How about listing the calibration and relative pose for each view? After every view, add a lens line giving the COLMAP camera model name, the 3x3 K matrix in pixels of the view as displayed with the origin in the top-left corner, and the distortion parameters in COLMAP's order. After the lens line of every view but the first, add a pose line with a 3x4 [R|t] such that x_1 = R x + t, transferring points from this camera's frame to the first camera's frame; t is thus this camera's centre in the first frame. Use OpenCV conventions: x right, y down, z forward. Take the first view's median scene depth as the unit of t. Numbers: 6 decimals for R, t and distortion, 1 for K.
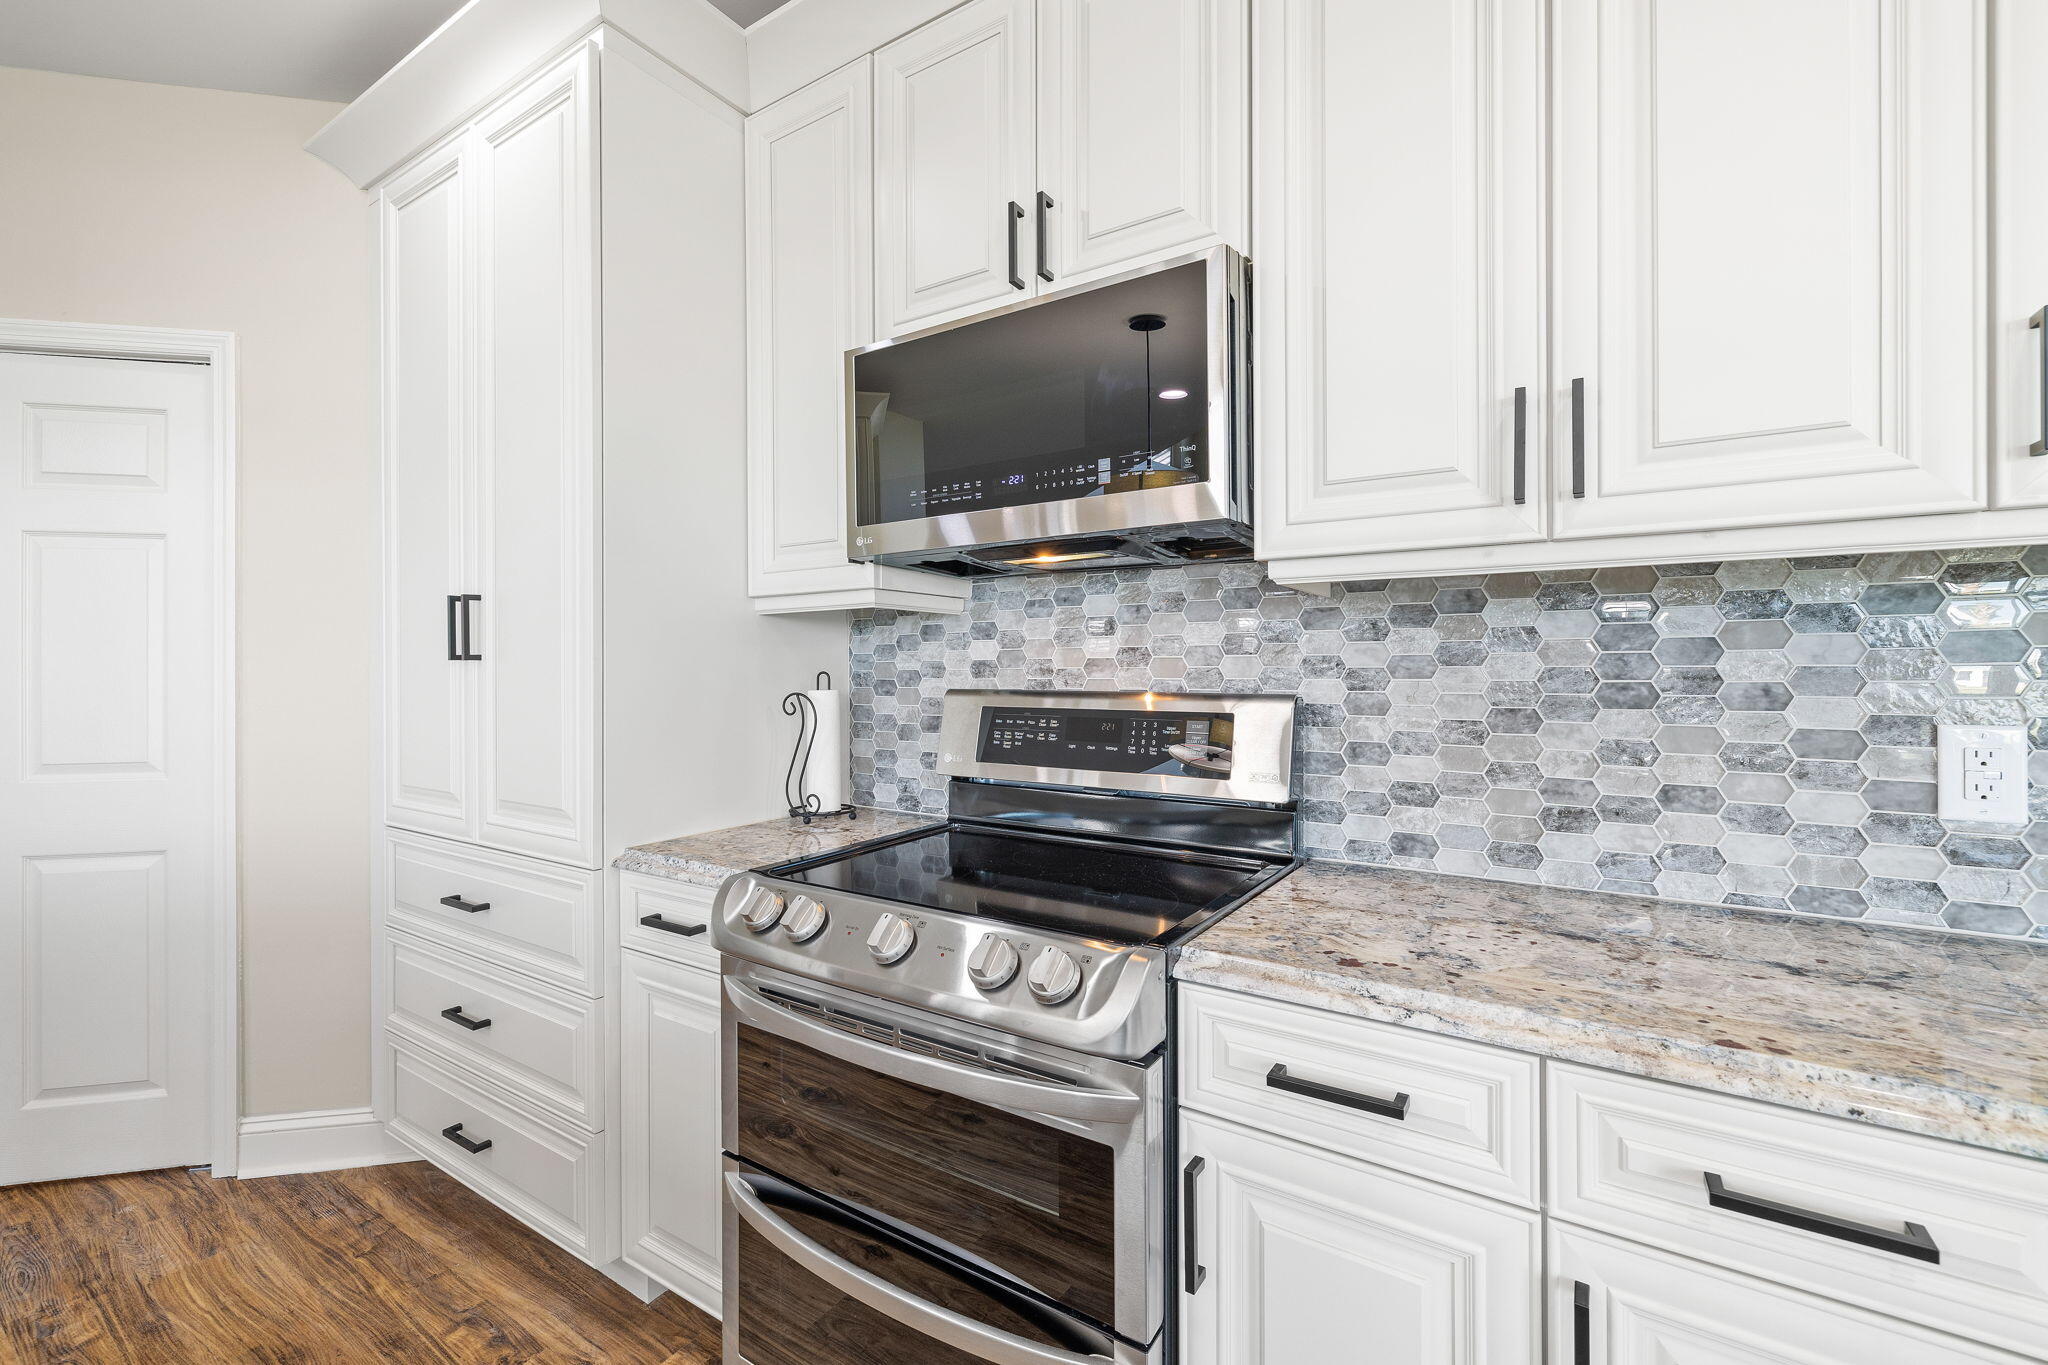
lens RADIAL K [[872.2, 0, 1033.0], [0, 872.2, 682.8], [0, 0, 1]] dist [0.001269, -0.000043]
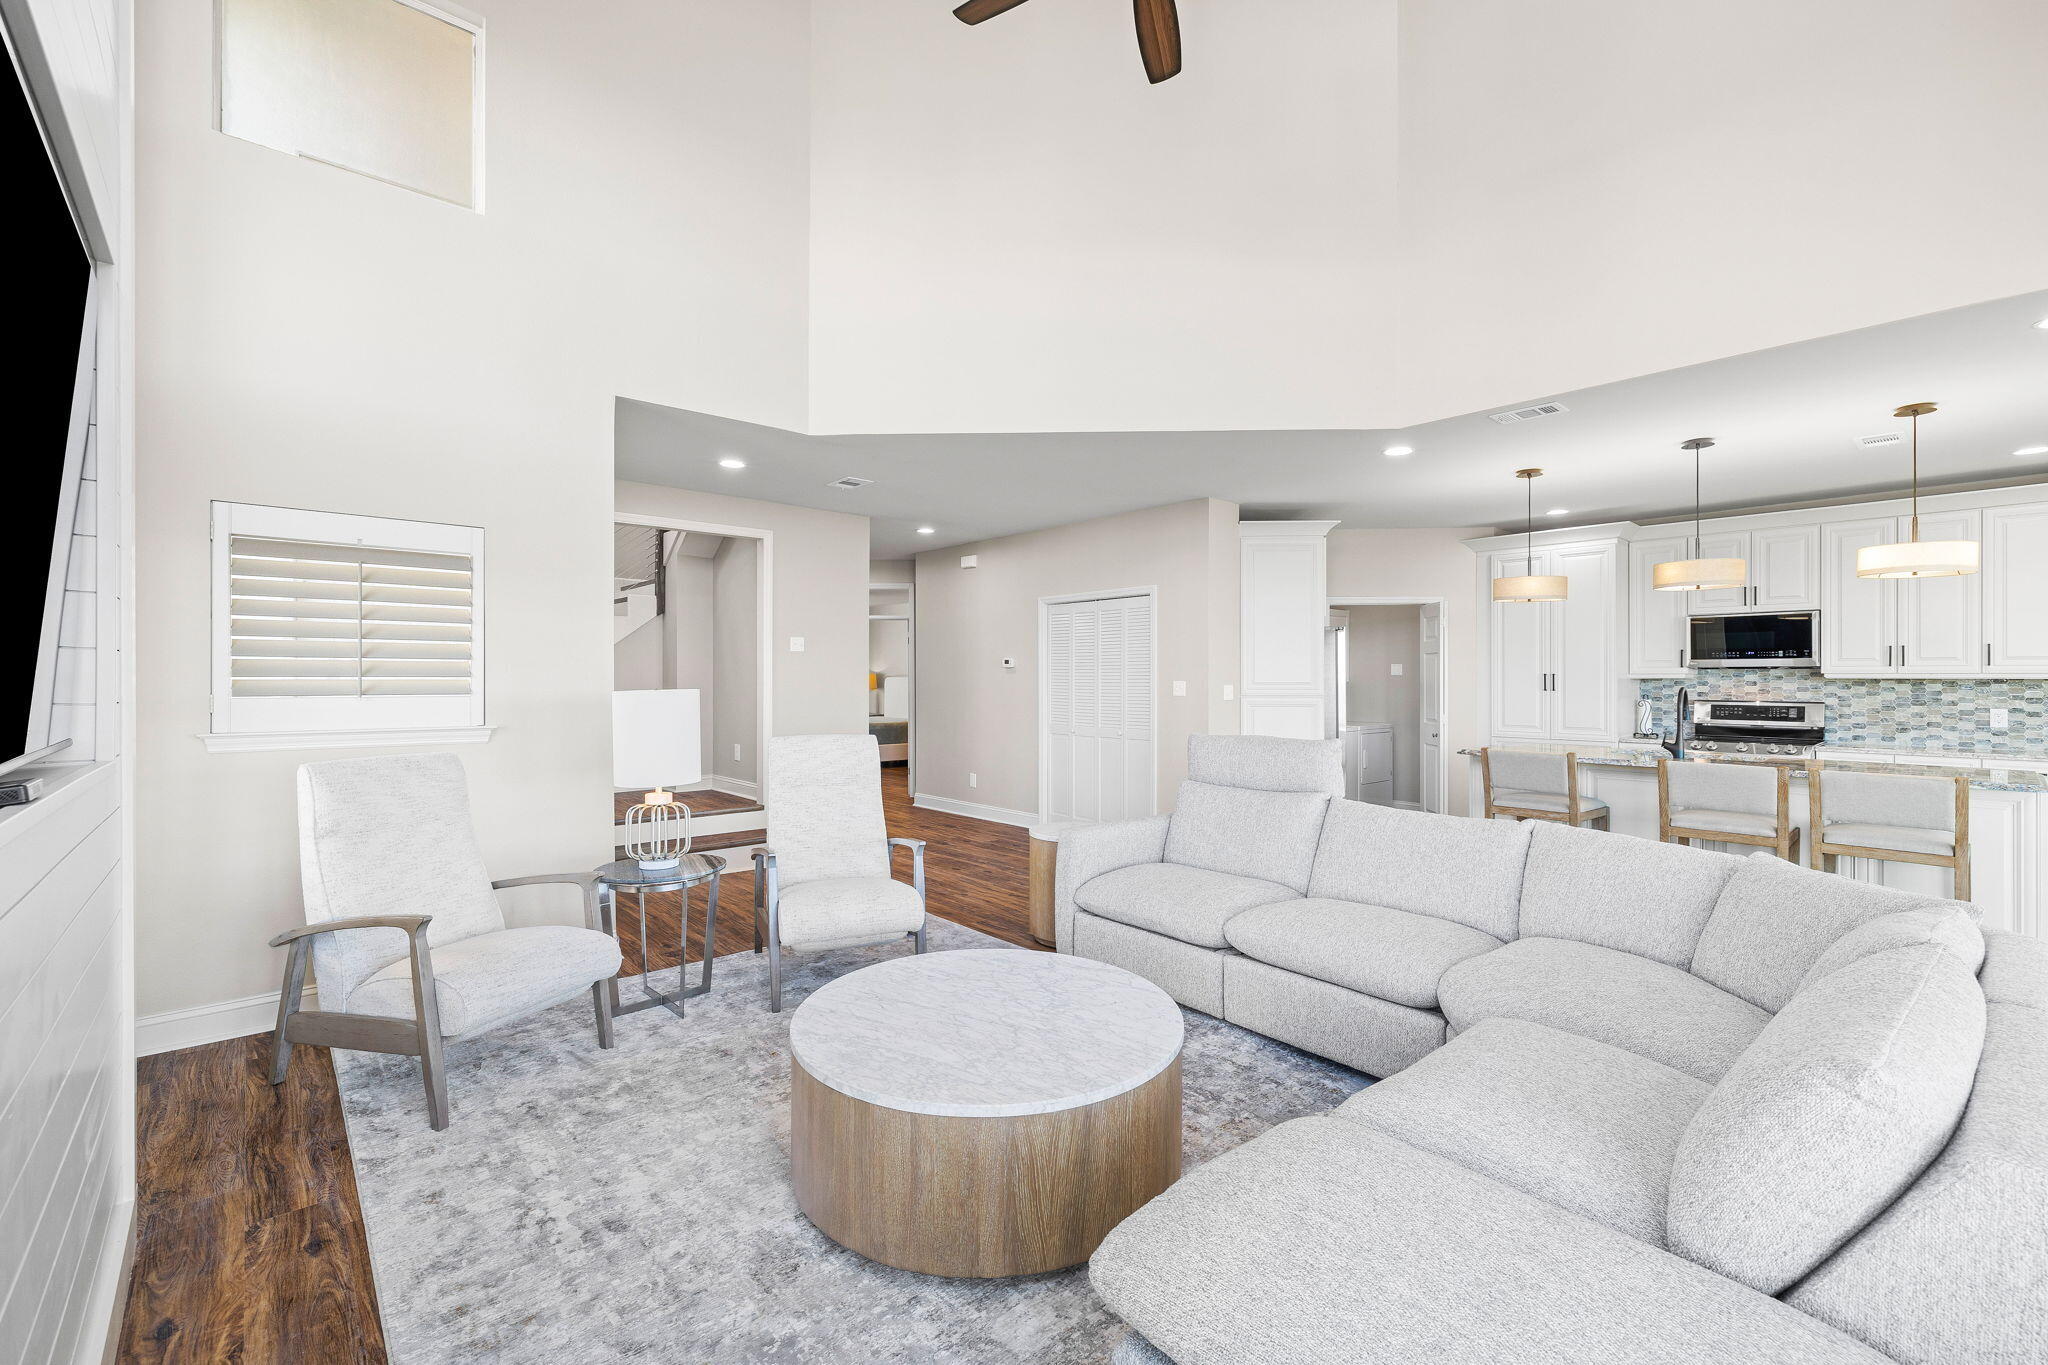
lens RADIAL K [[876.4, 0, 1014.6], [0, 876.4, 684.5], [0, 0, 1]] dist [0.000864, 0.000206]
pose [[0.963608, 0.006311, -0.267244, -2.472861], [-0.008064, 0.999953, -0.005463, -0.017554], [0.267197, 0.007420, 0.963613, -4.371469]]
